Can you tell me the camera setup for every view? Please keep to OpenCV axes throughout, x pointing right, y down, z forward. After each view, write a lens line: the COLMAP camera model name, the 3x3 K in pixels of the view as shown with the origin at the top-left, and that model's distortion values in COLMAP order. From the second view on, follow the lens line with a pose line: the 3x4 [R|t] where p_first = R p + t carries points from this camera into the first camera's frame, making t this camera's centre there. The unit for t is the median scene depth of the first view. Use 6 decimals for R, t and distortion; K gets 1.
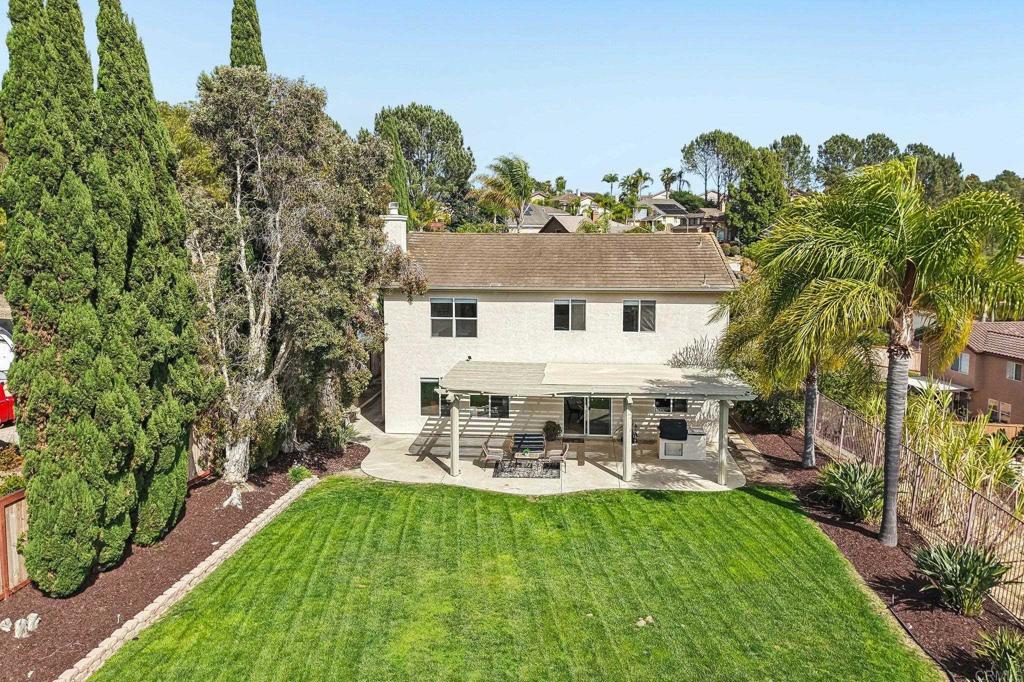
lens RADIAL K [[692.5, 0, 513.3], [0, 692.5, 288.2], [0, 0, 1]] dist [0.078693, -0.077241]
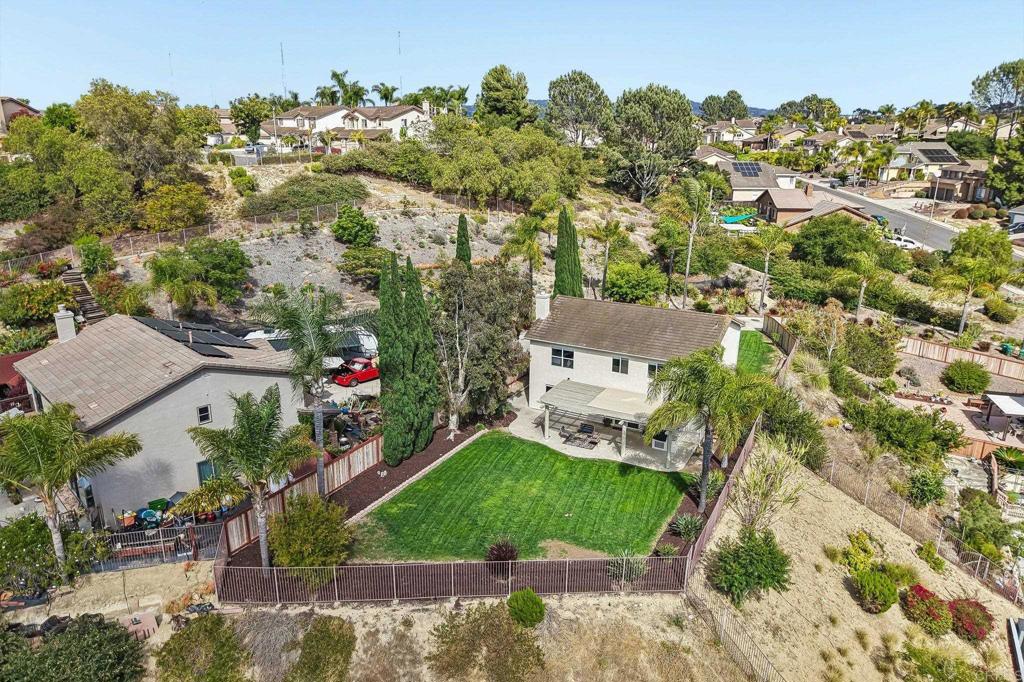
lens RADIAL K [[692.5, 0, 513.3], [0, 692.5, 288.2], [0, 0, 1]] dist [0.078693, -0.077241]
pose [[0.916906, 0.099350, -0.386539, 0.620184], [-0.035697, 0.985054, 0.168507, -0.562877], [0.397502, -0.140707, 0.906749, -0.950827]]
